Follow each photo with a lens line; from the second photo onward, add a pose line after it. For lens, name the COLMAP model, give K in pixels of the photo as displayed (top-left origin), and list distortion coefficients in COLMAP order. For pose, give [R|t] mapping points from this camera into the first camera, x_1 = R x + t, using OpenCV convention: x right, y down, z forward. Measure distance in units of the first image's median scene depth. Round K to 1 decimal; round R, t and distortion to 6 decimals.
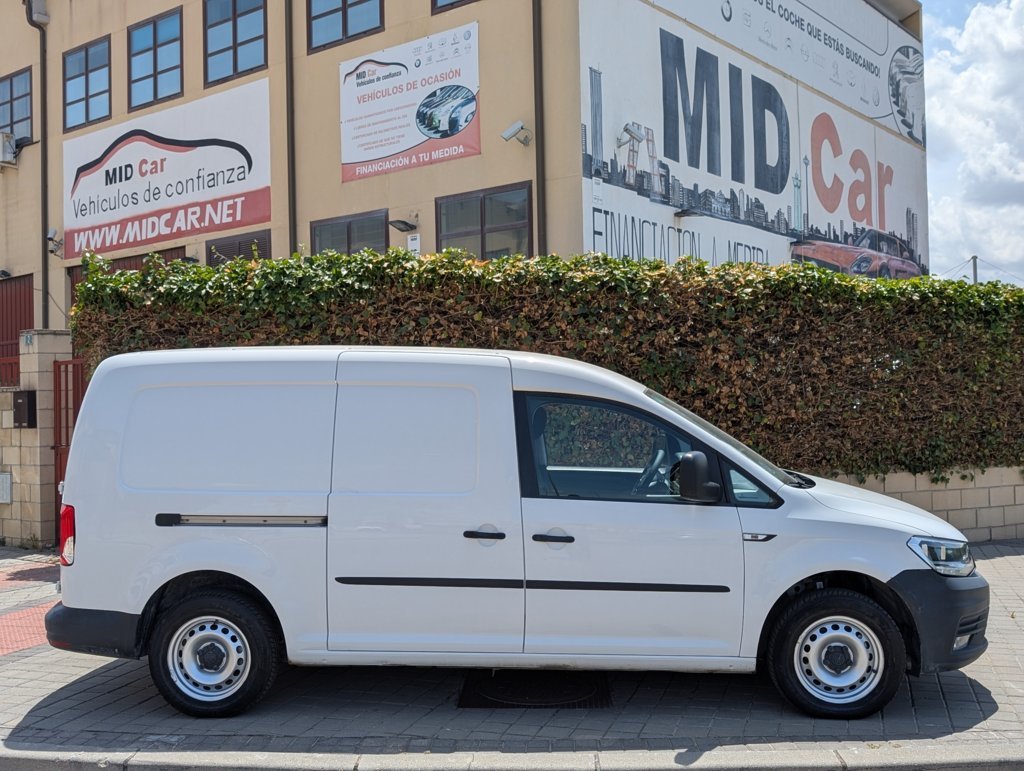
lens RADIAL K [[1094.2, 0, 512.0], [0, 1094.2, 385.5], [0, 0, 1]] dist [0.079510, -0.168283]
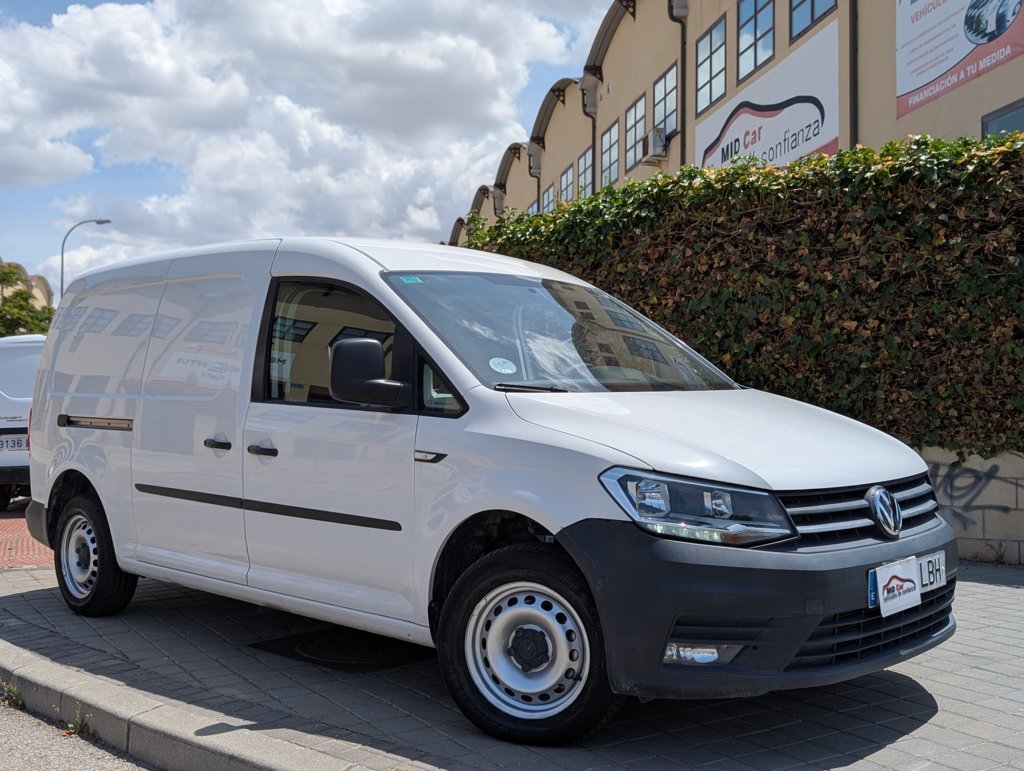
lens RADIAL K [[1116.4, 0, 512.0], [0, 1116.4, 385.5], [0, 0, 1]] dist [0.015293, -0.020788]
pose [[0.752367, -0.001618, -0.658742, 0.214761], [0.002603, 0.999996, 0.000517, 0.026873], [0.658739, -0.002104, 0.752369, 0.146275]]
